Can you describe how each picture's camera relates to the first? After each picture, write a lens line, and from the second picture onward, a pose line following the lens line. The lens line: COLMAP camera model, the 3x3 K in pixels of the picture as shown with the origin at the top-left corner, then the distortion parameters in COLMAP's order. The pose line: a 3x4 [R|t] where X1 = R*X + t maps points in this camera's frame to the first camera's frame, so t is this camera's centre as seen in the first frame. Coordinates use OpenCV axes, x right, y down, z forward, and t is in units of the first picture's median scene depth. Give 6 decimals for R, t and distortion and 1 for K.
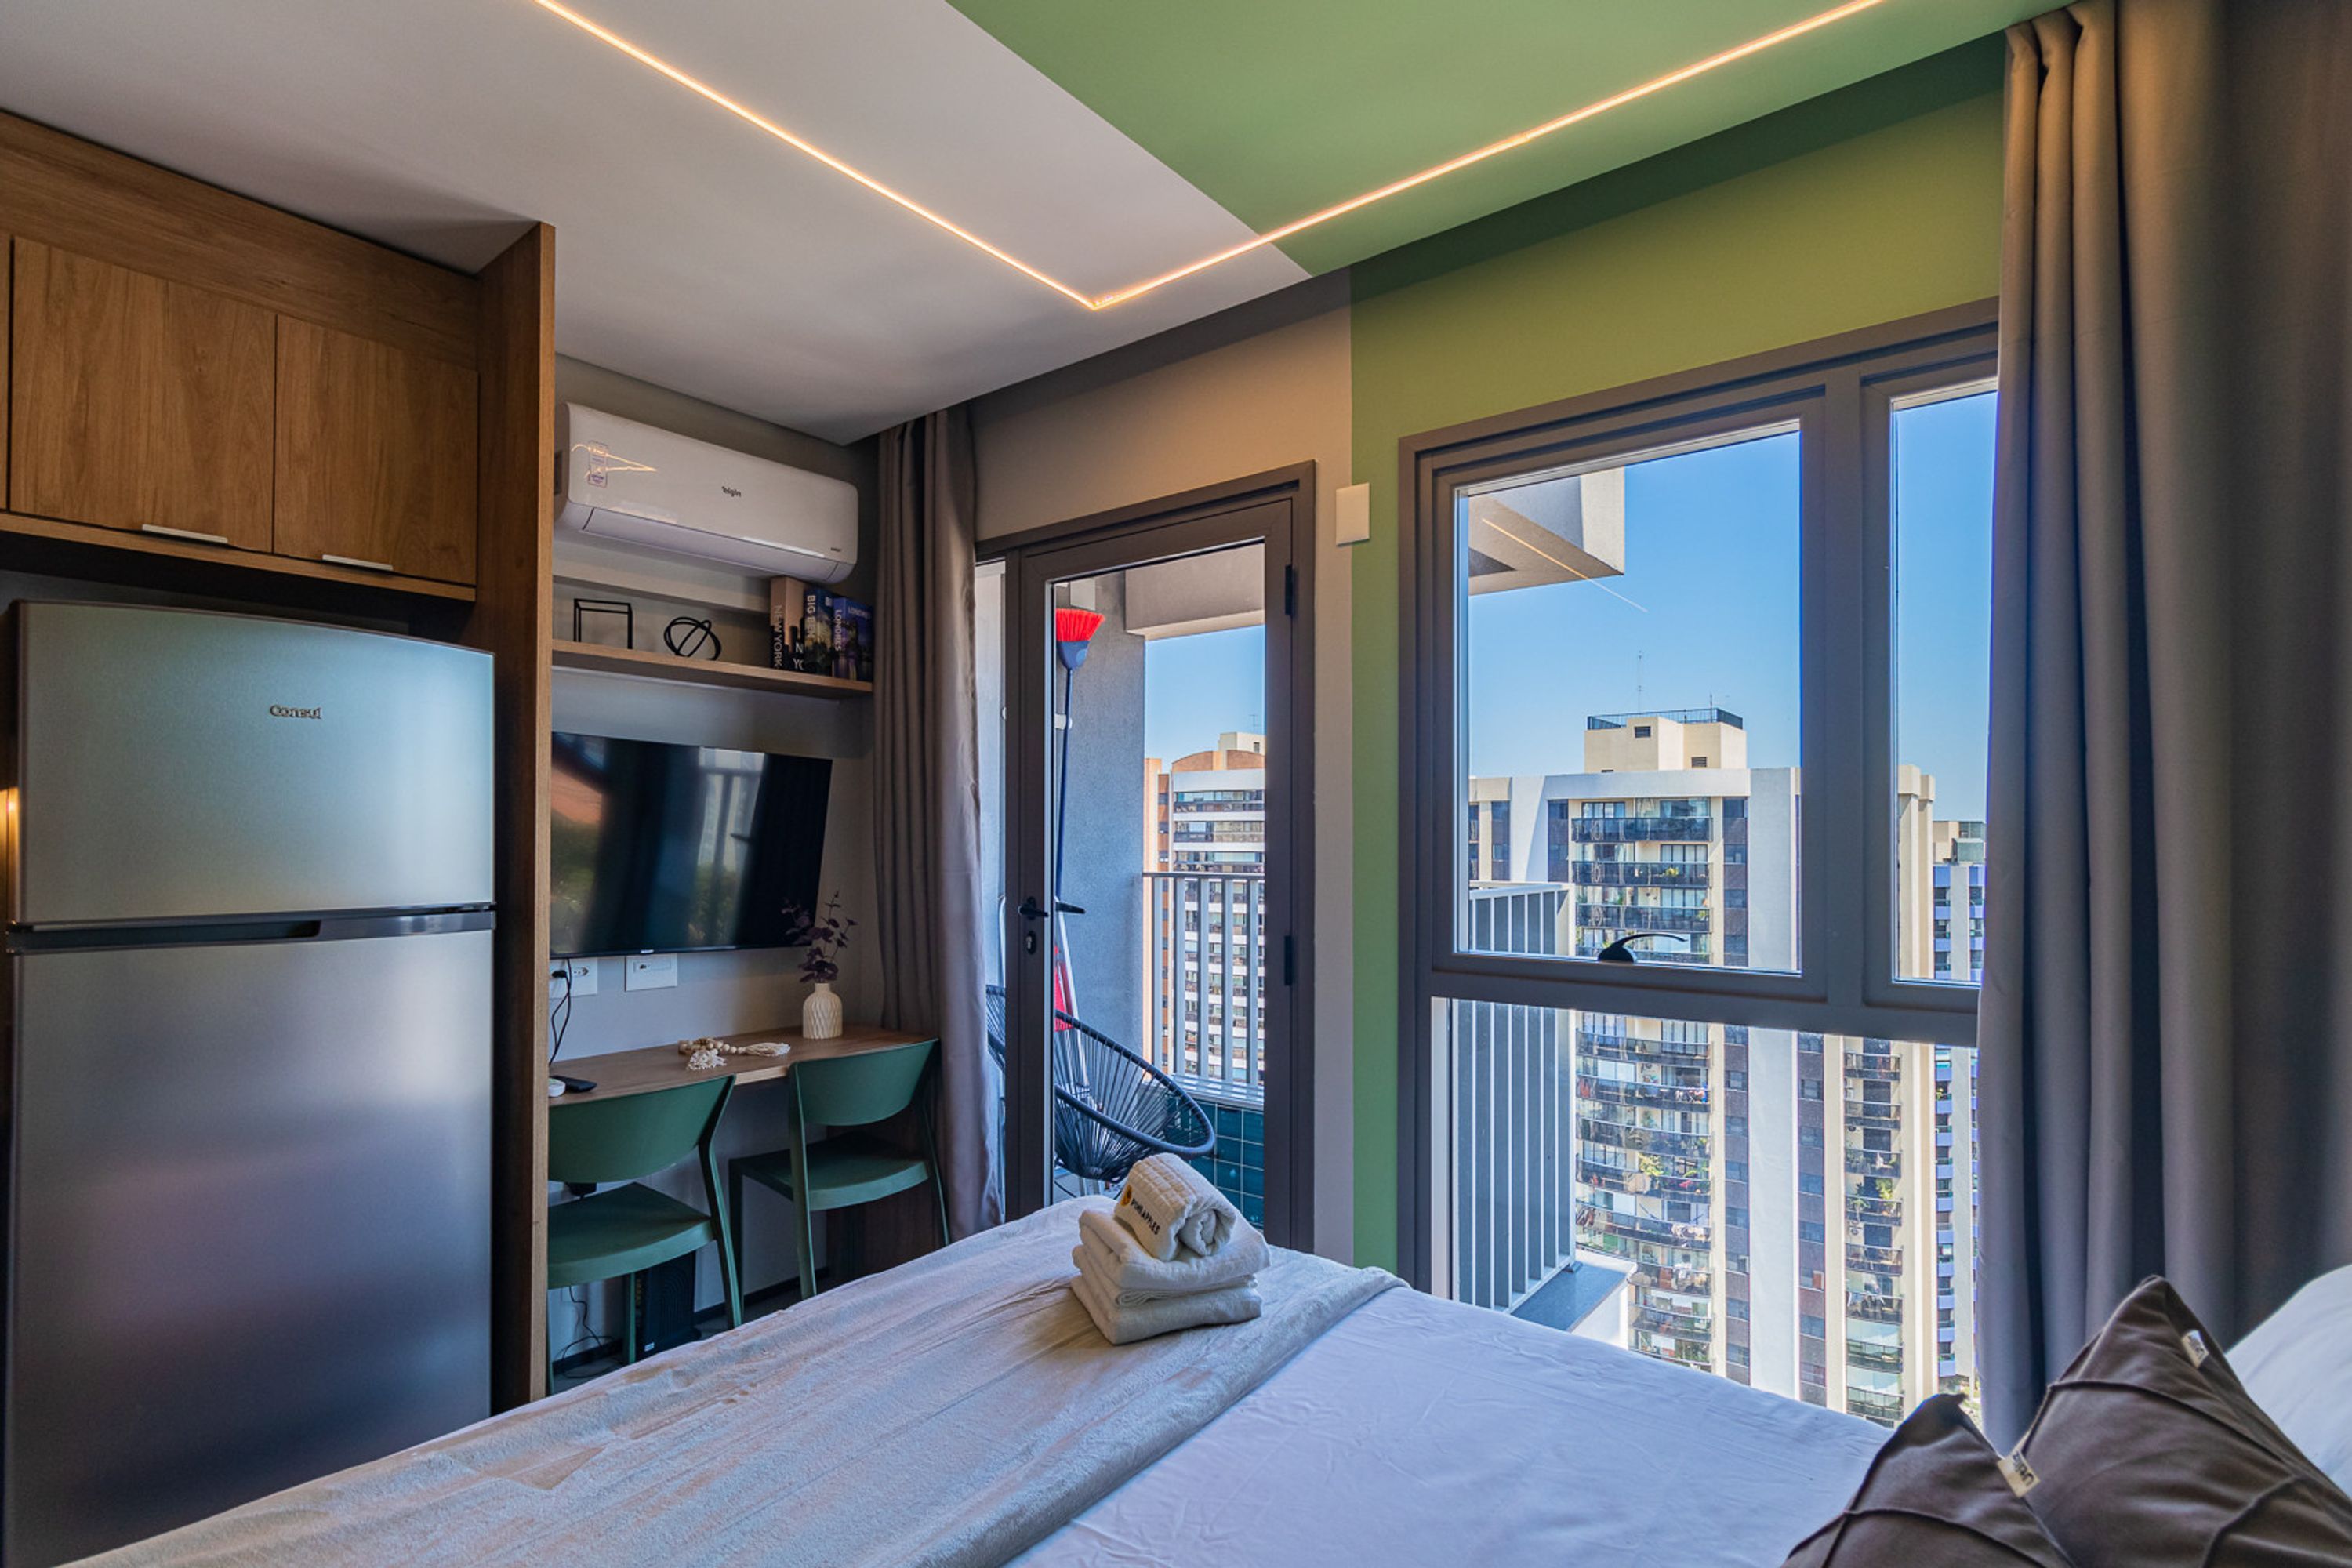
lens RADIAL K [[1072.8, 0, 1216.4], [0, 1072.8, 818.5], [0, 0, 1]] dist [-0.000972, 0.000188]
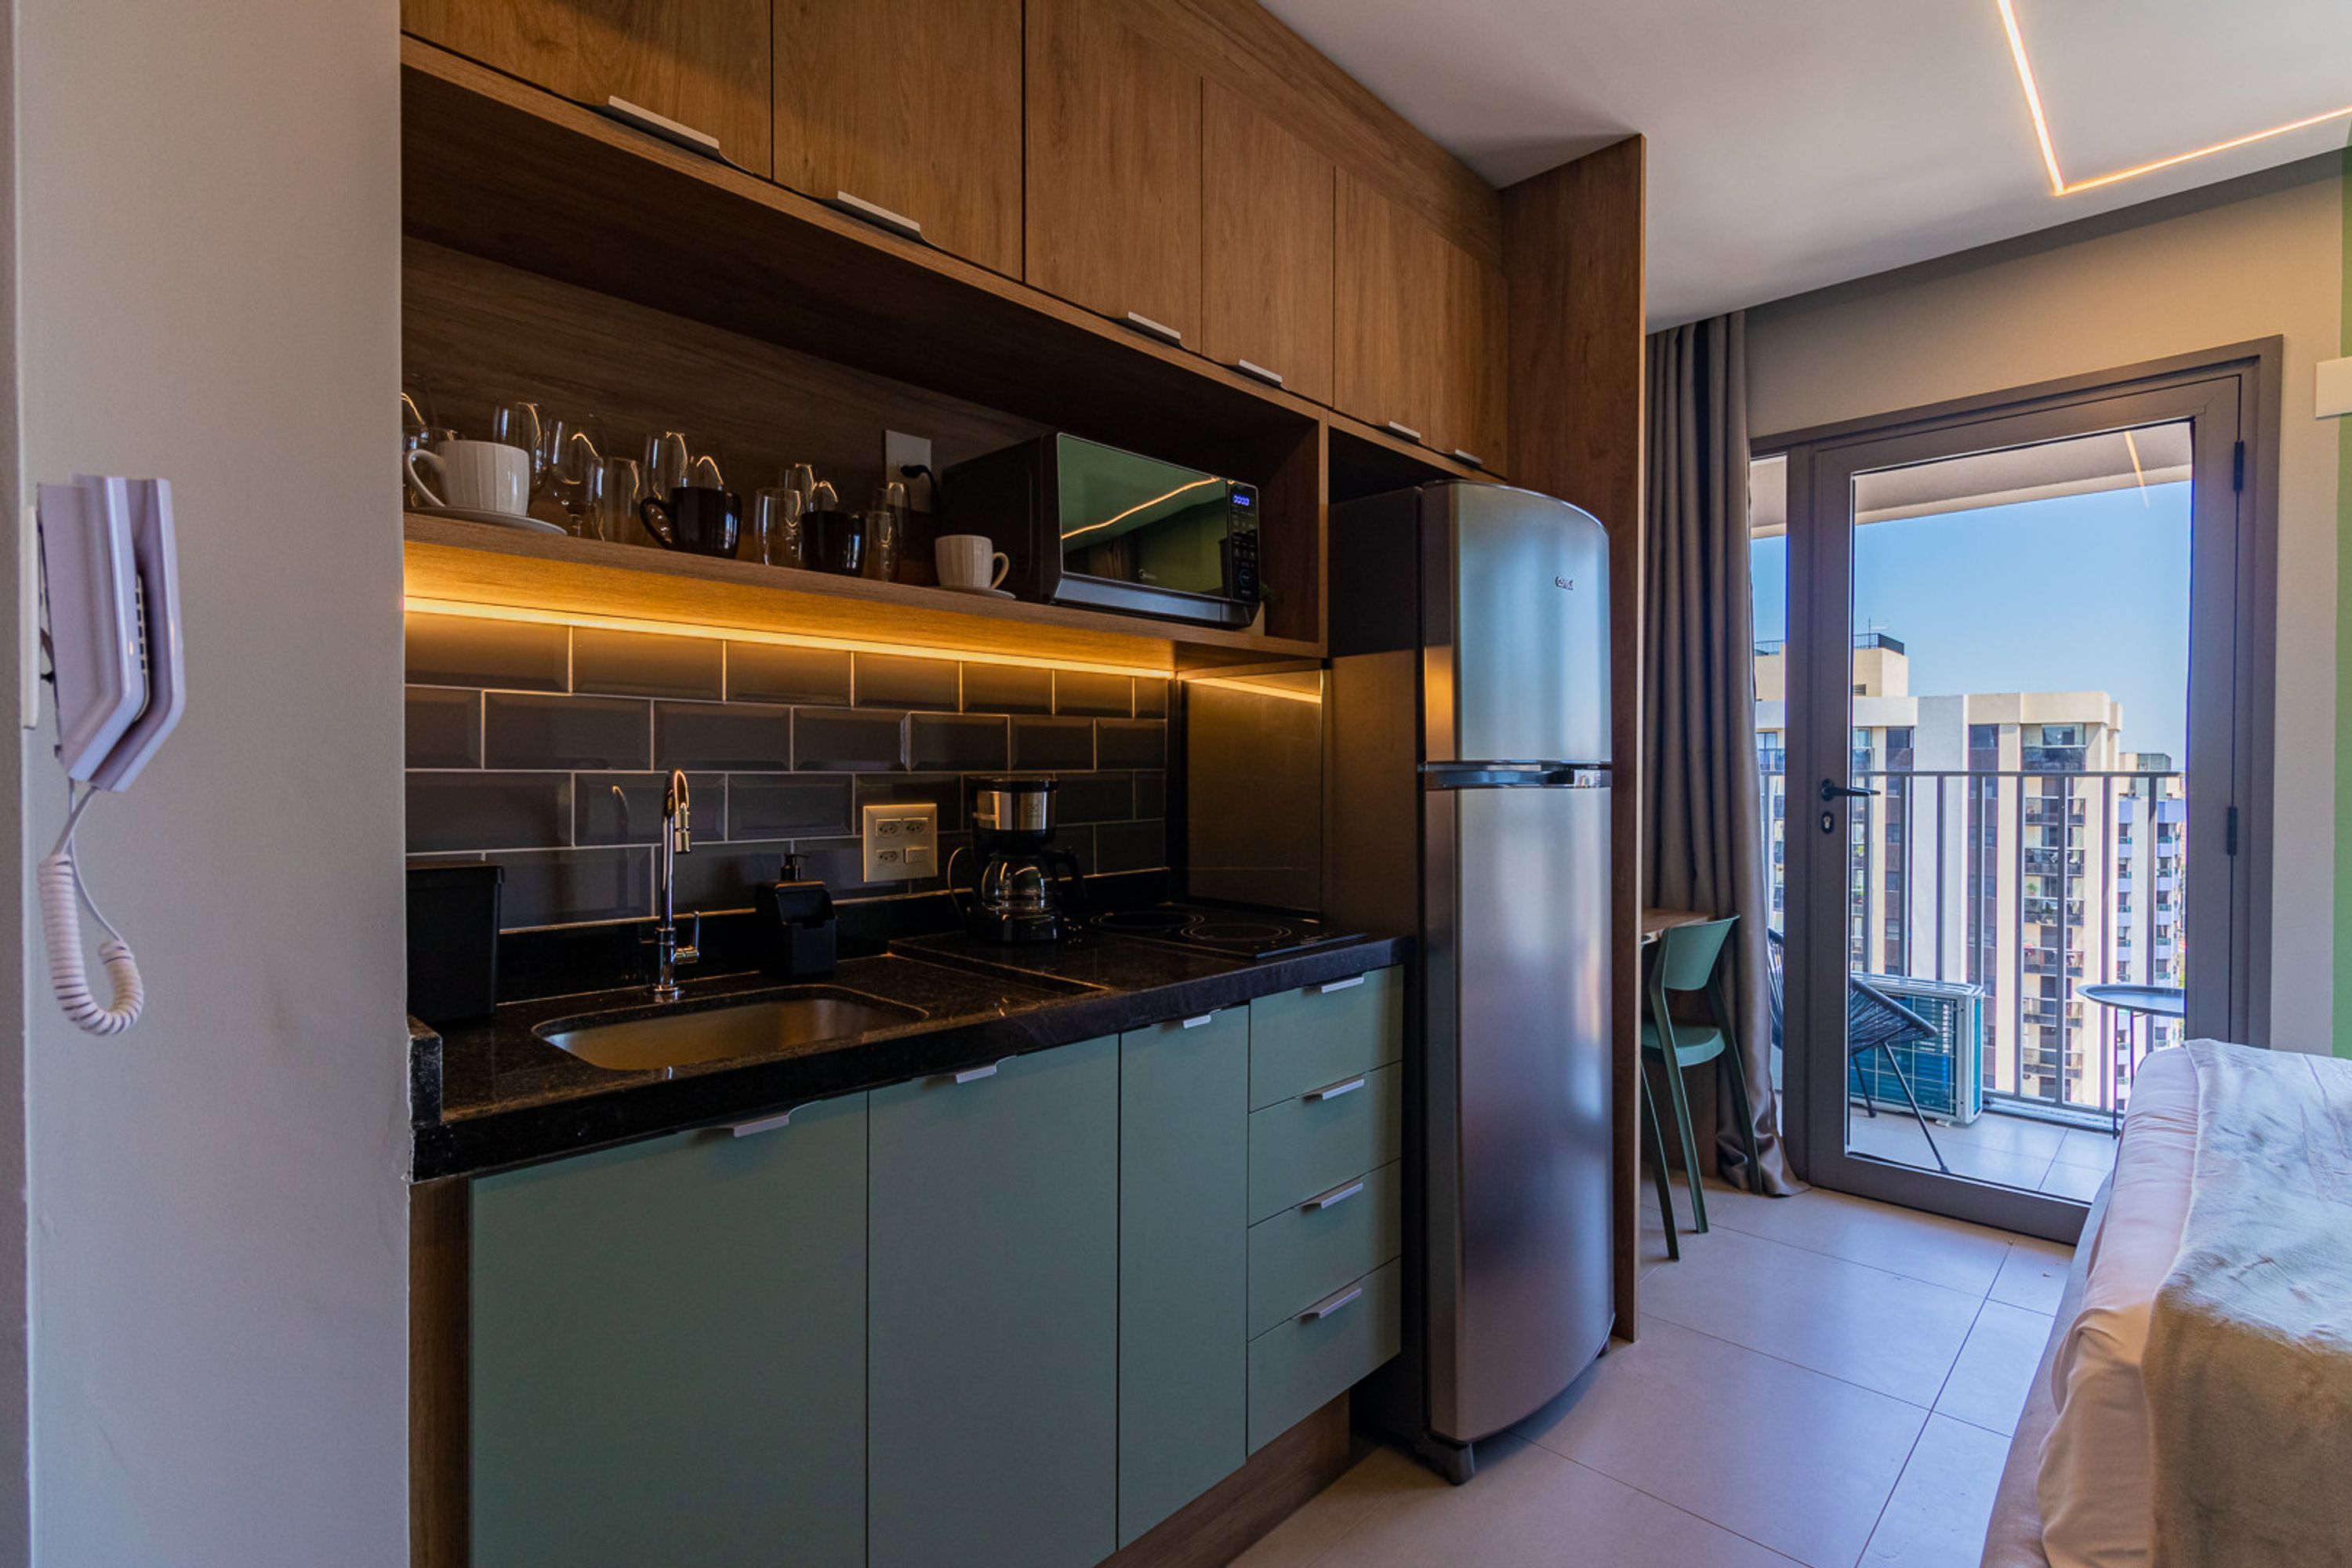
lens RADIAL K [[1072.8, 0, 1180.8], [0, 1072.8, 778.8], [0, 0, 1]] dist [-0.000972, 0.000188]
pose [[0.995318, -0.002786, -0.096614, -0.675813], [0.004737, 0.999789, 0.019972, 0.047223], [0.096538, -0.020337, 0.995122, -0.090800]]
